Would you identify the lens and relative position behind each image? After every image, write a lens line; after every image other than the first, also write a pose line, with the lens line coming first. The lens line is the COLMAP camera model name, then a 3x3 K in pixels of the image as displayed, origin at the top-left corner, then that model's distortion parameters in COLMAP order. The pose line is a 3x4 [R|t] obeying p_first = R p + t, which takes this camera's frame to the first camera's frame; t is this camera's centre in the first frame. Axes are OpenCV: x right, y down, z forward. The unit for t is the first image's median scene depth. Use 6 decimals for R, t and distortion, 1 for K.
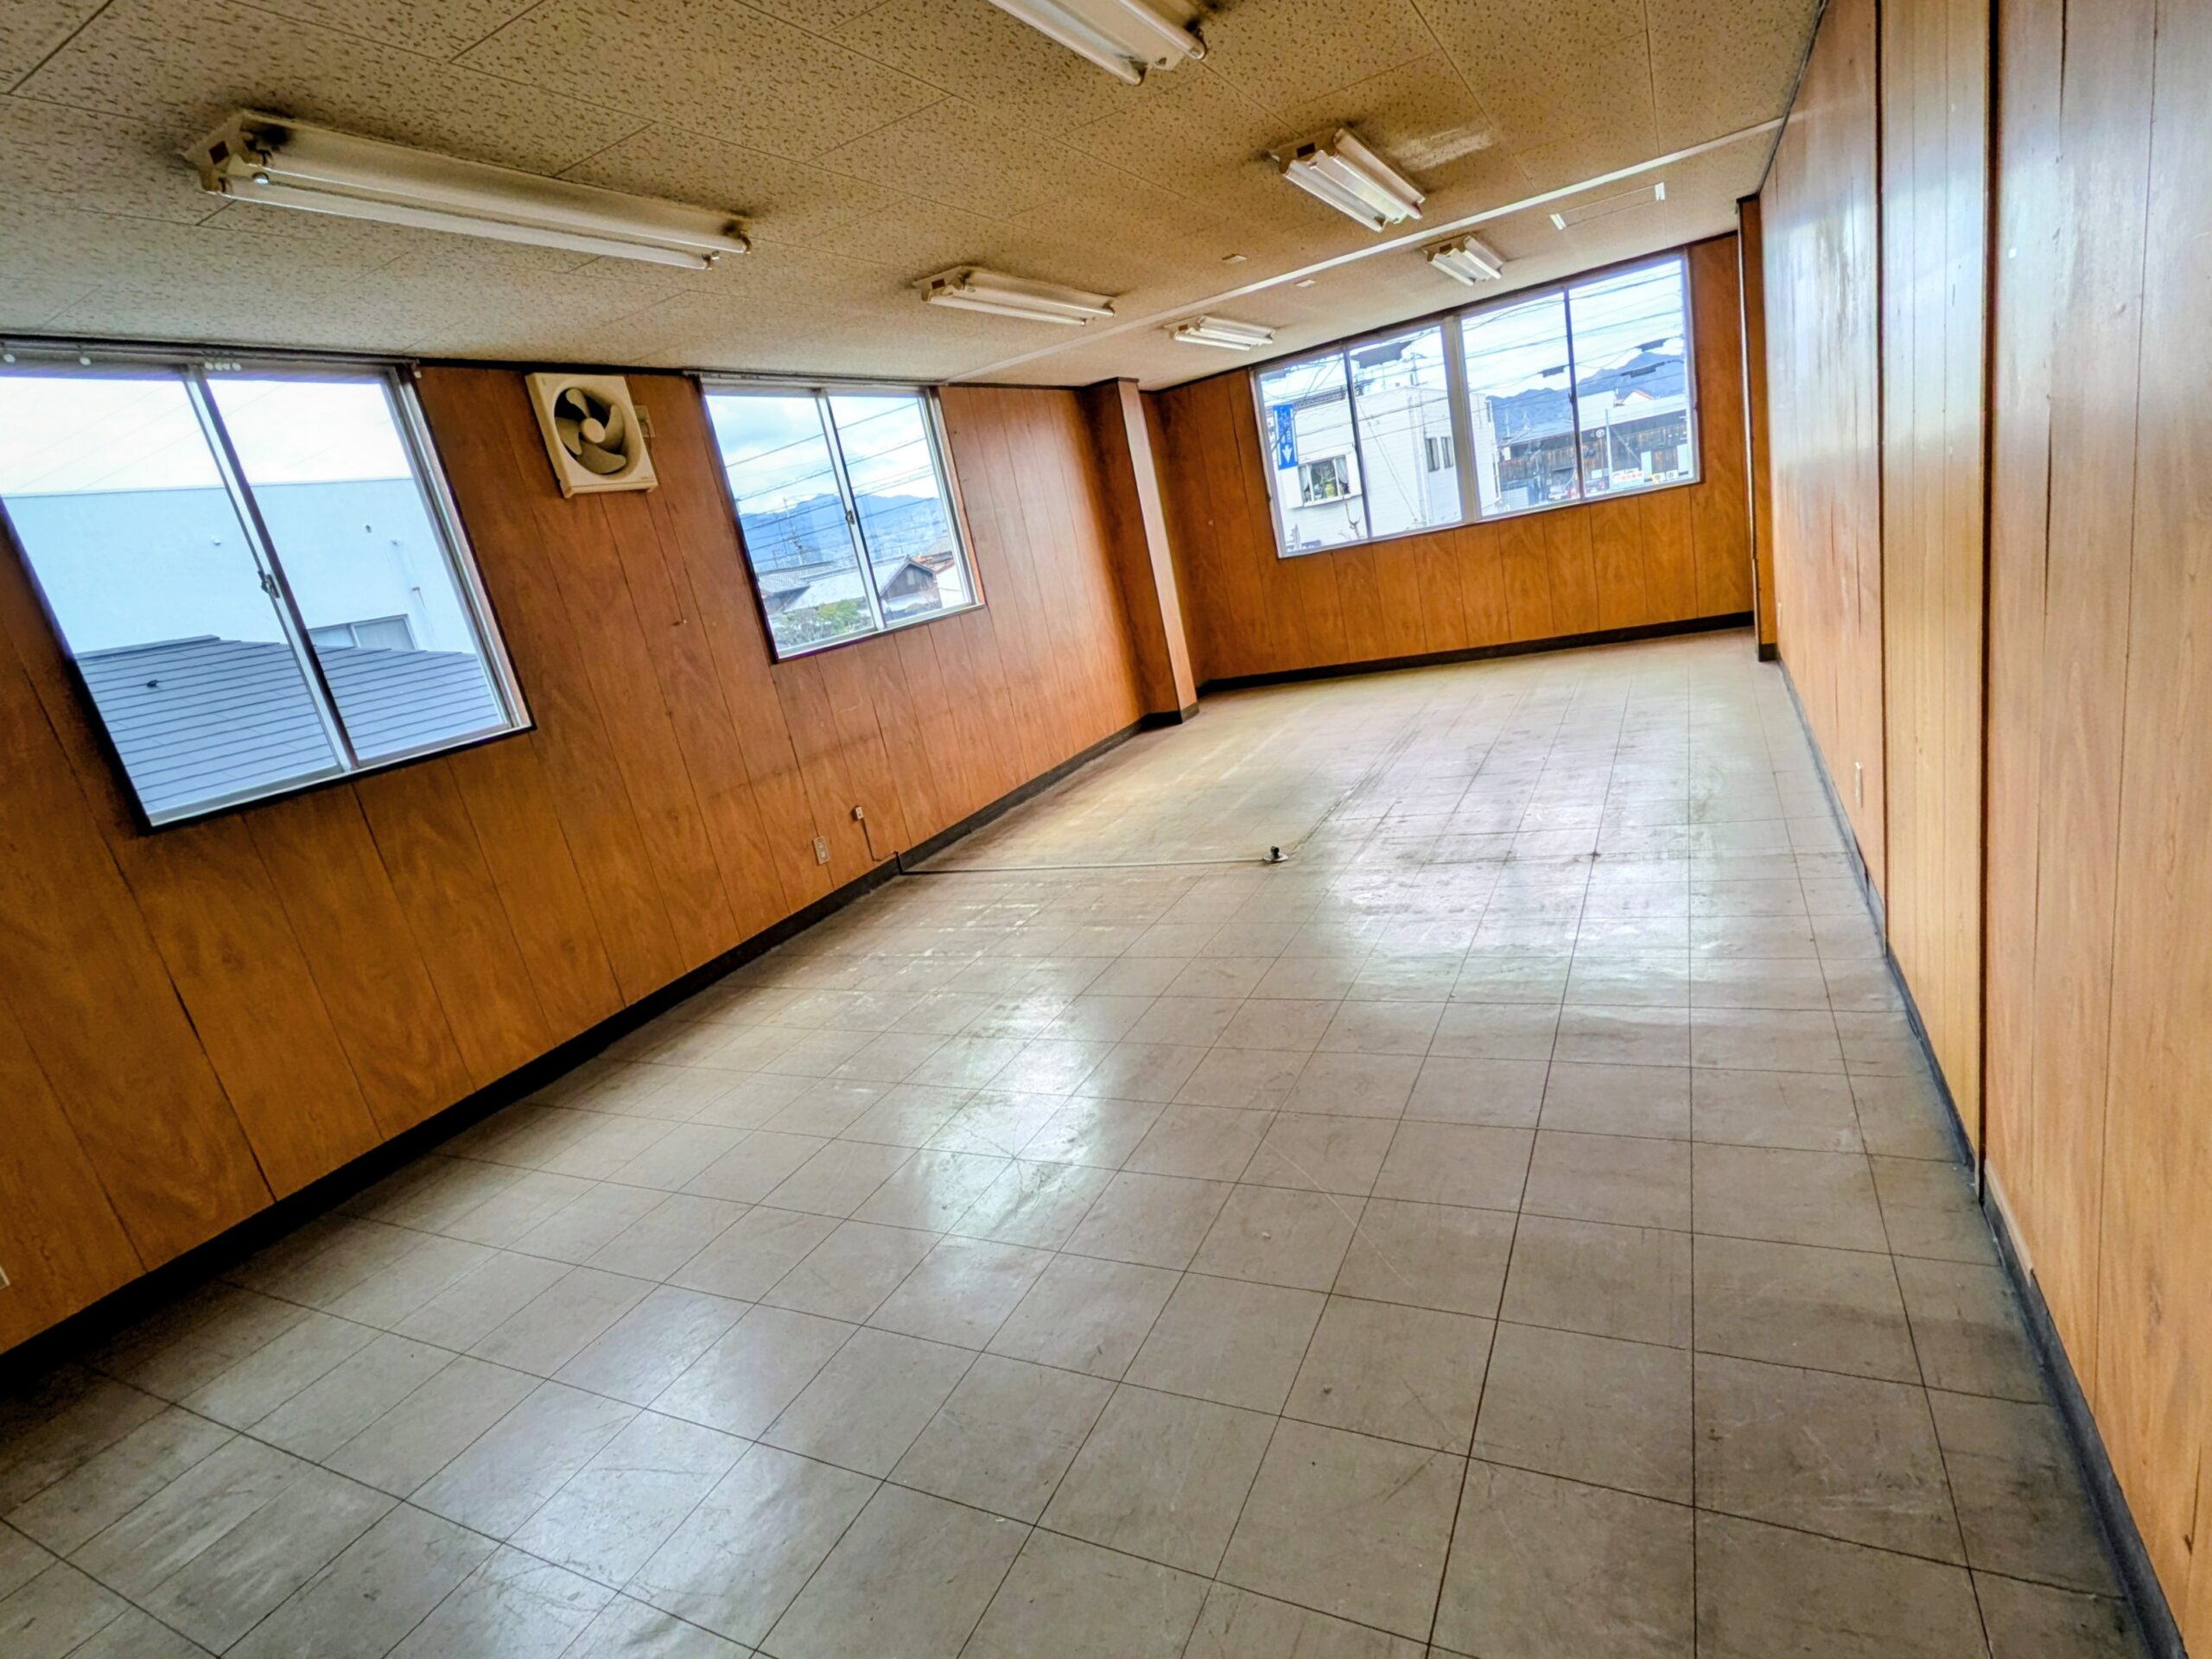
lens RADIAL K [[1086.4, 0, 1114.7], [0, 1086.4, 843.9], [0, 0, 1]] dist [0.003411, 0.000489]
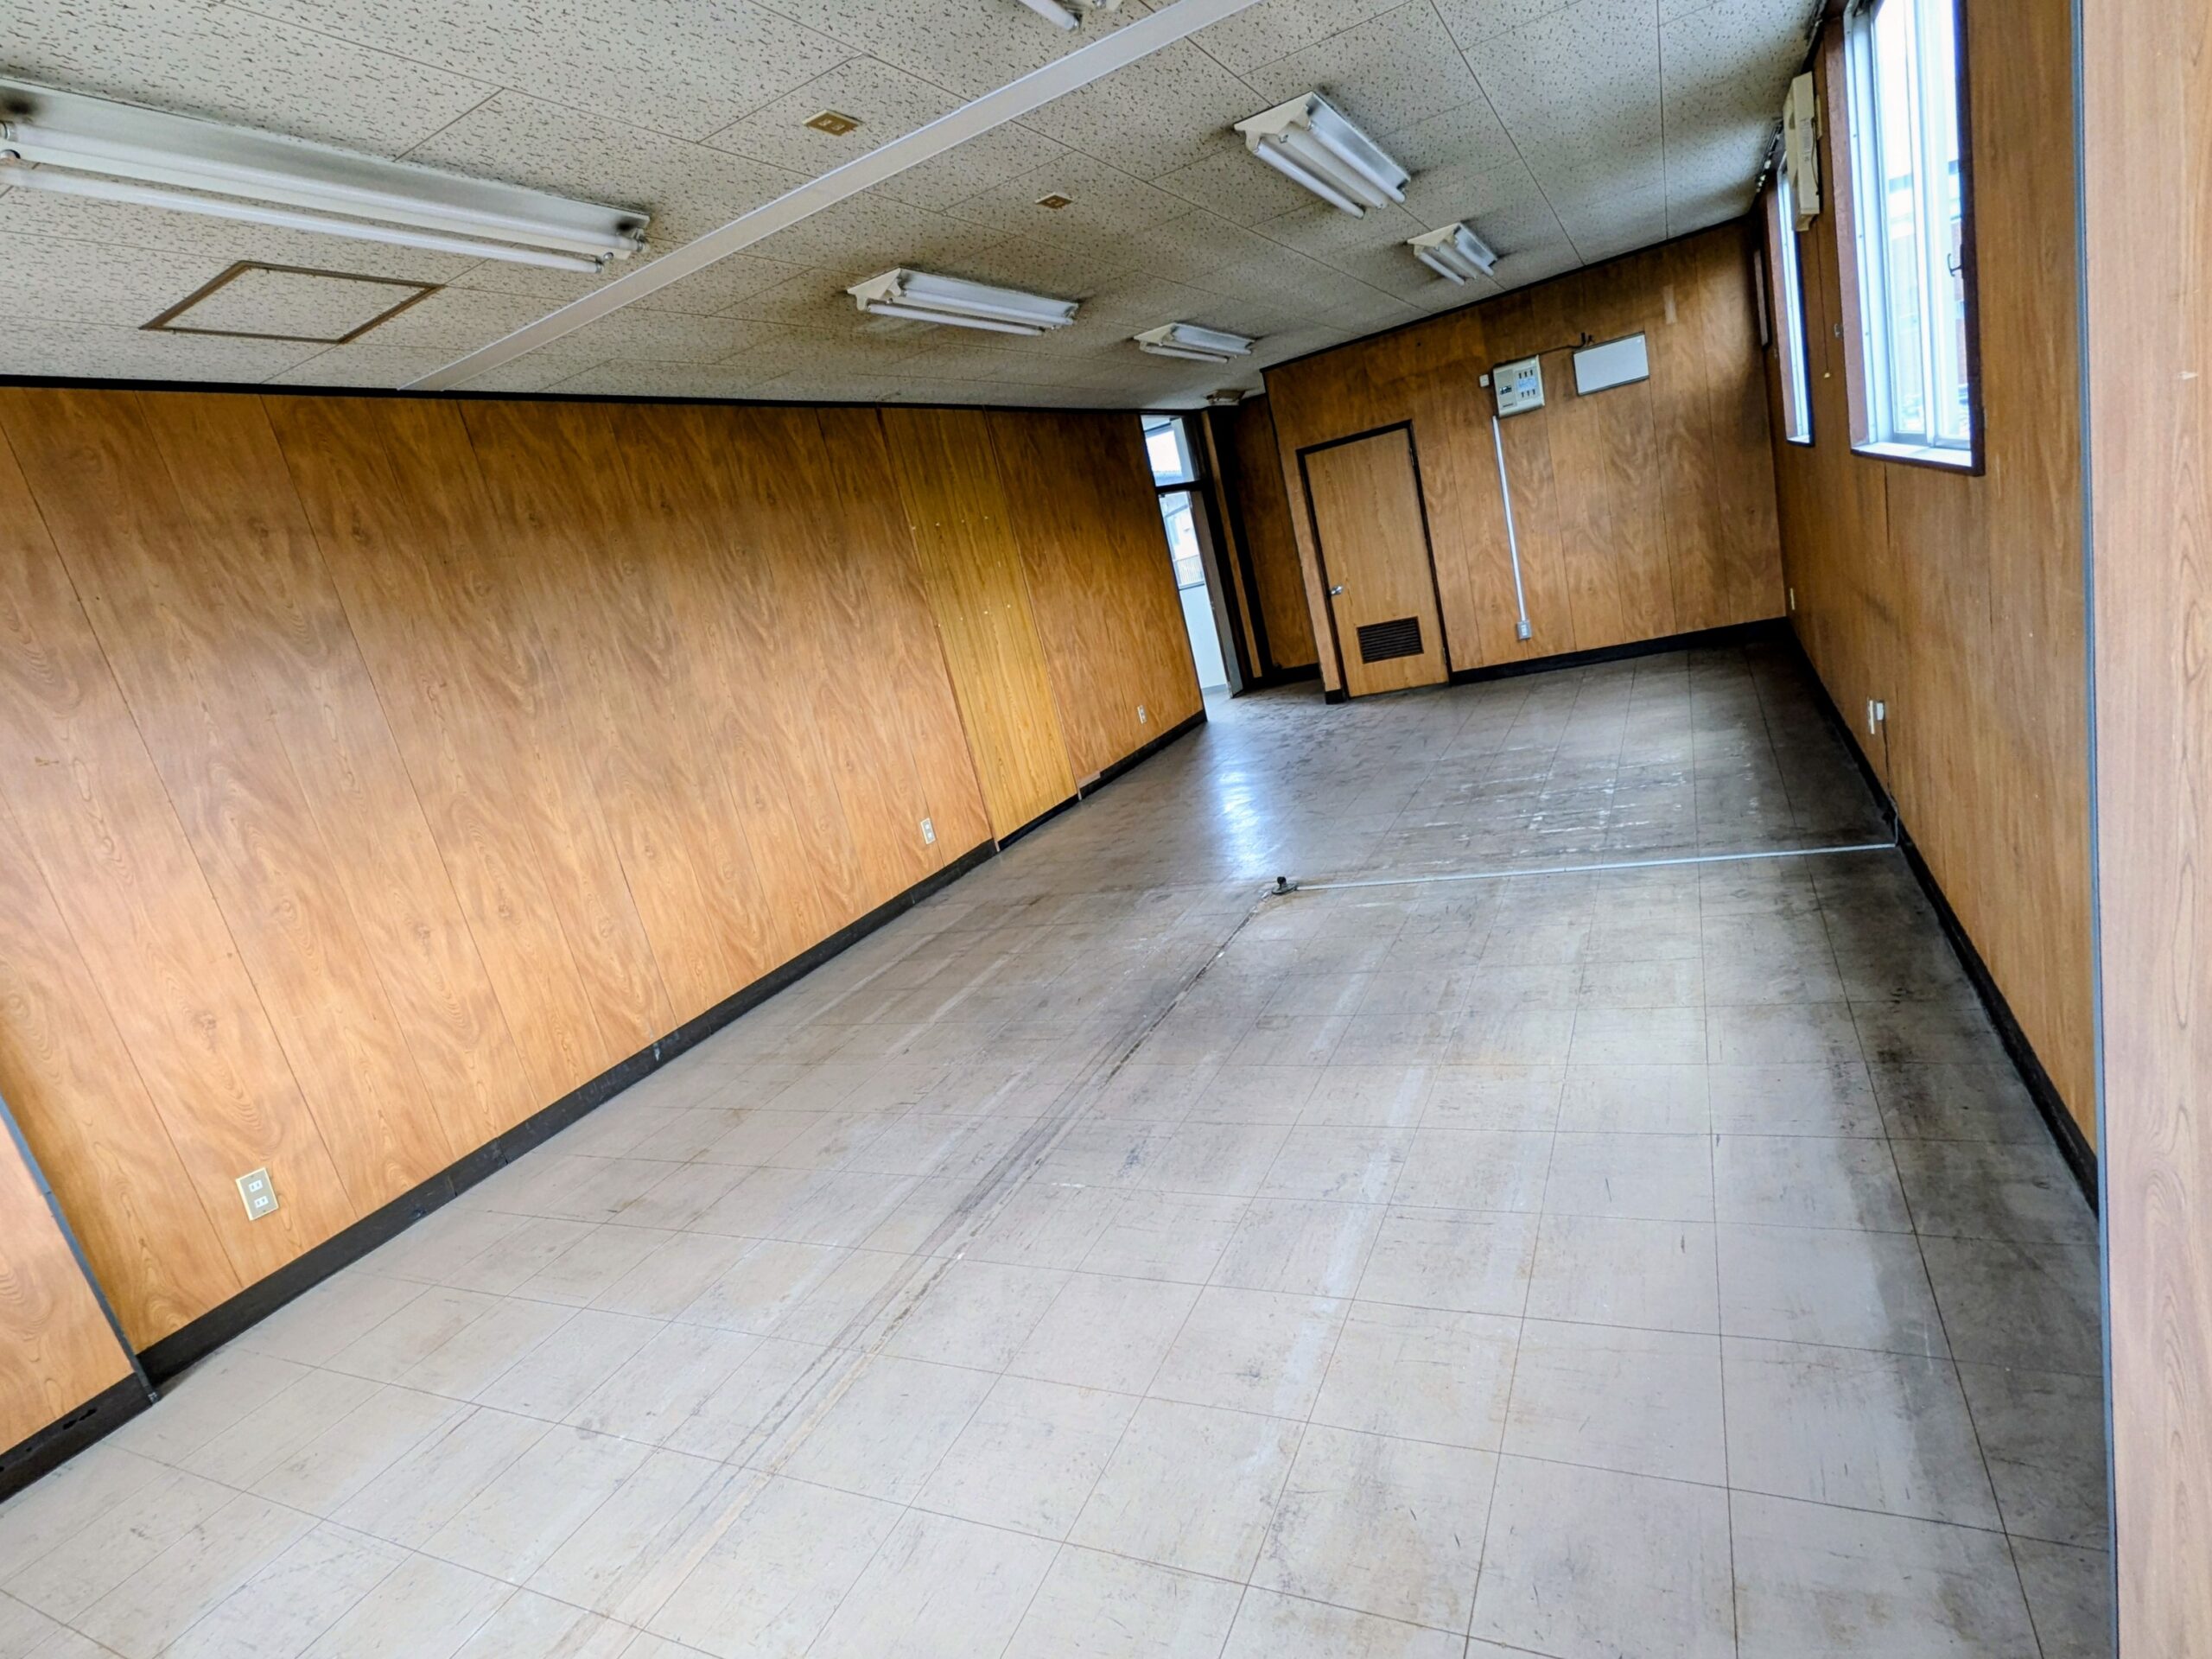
lens RADIAL K [[1120.1, 0, 1119.4], [0, 1120.1, 842.5], [0, 0, 1]] dist [0.003748, -0.000174]
pose [[-0.910038, 0.405267, 0.087121, 0.148065], [0.394213, 0.781132, 0.484178, -0.456676], [0.128168, 0.474964, -0.870621, 1.512455]]
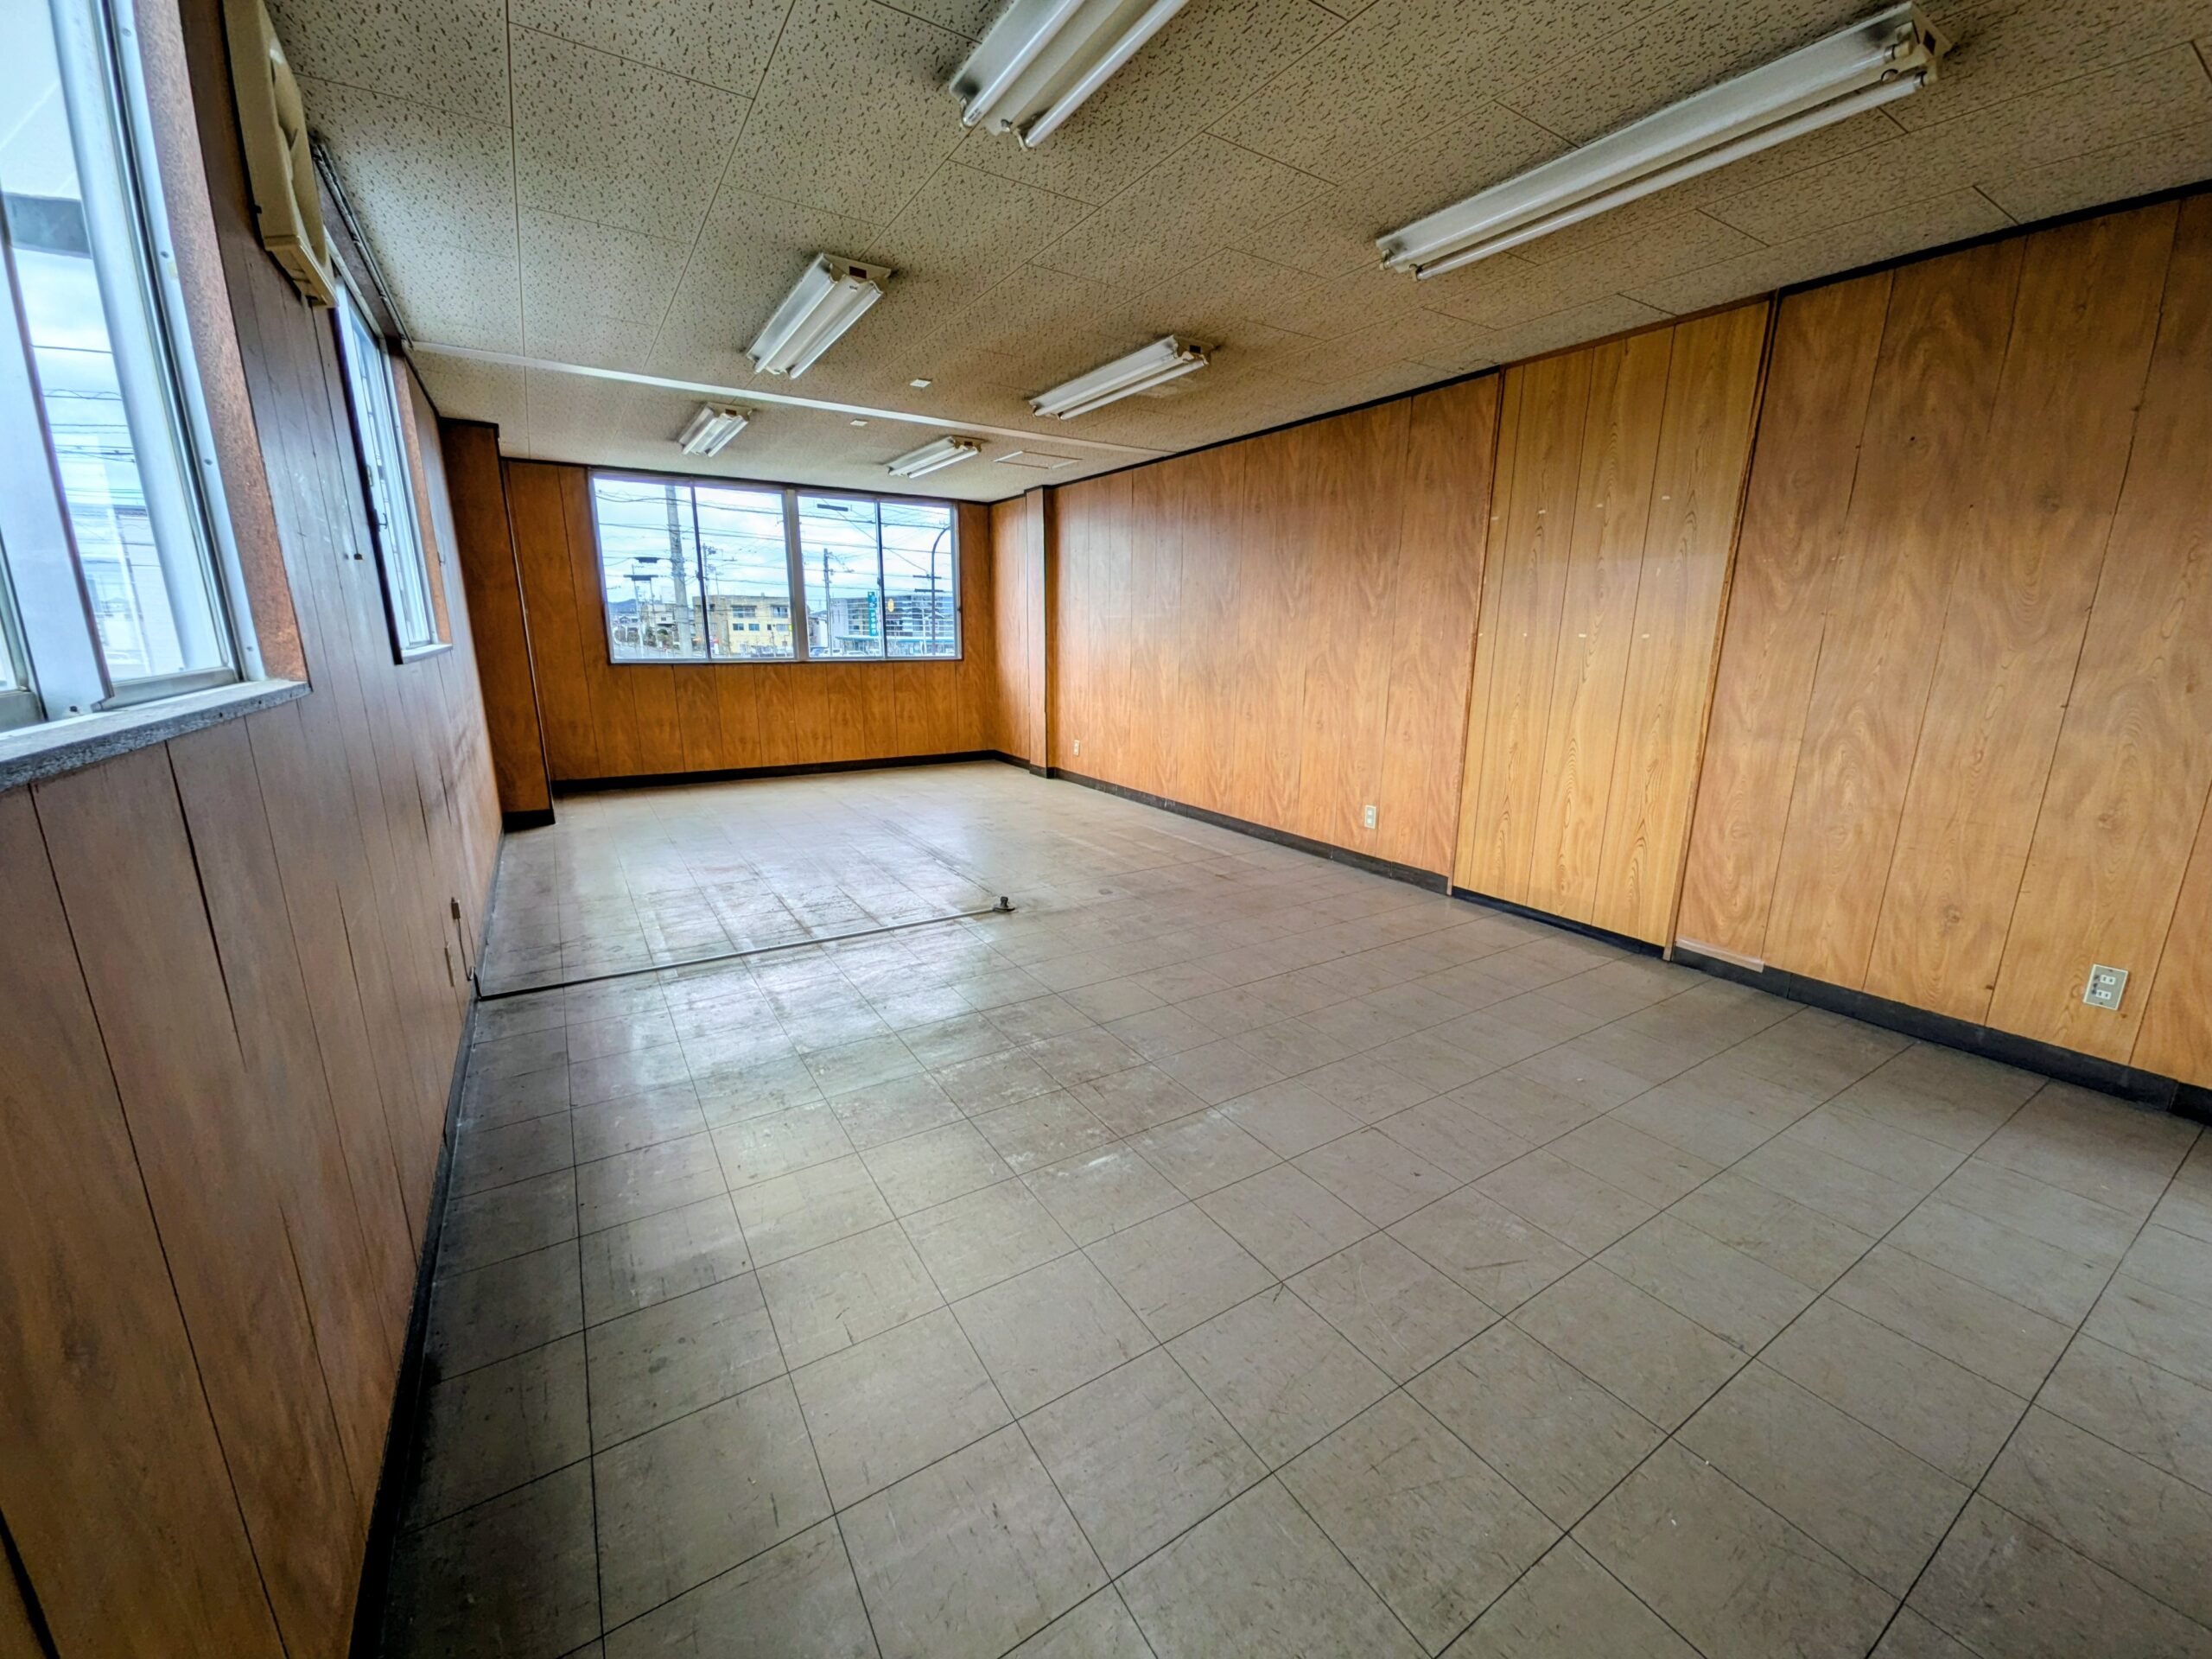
lens RADIAL K [[868.0, 0, 1113.4], [0, 868.0, 840.4], [0, 0, 1]] dist [0.003202, -0.000168]
pose [[0.500477, -0.004466, 0.865738, -0.477348], [0.130502, 0.988950, -0.070341, 0.019357], [-0.855857, 0.148185, 0.495529, 0.373433]]
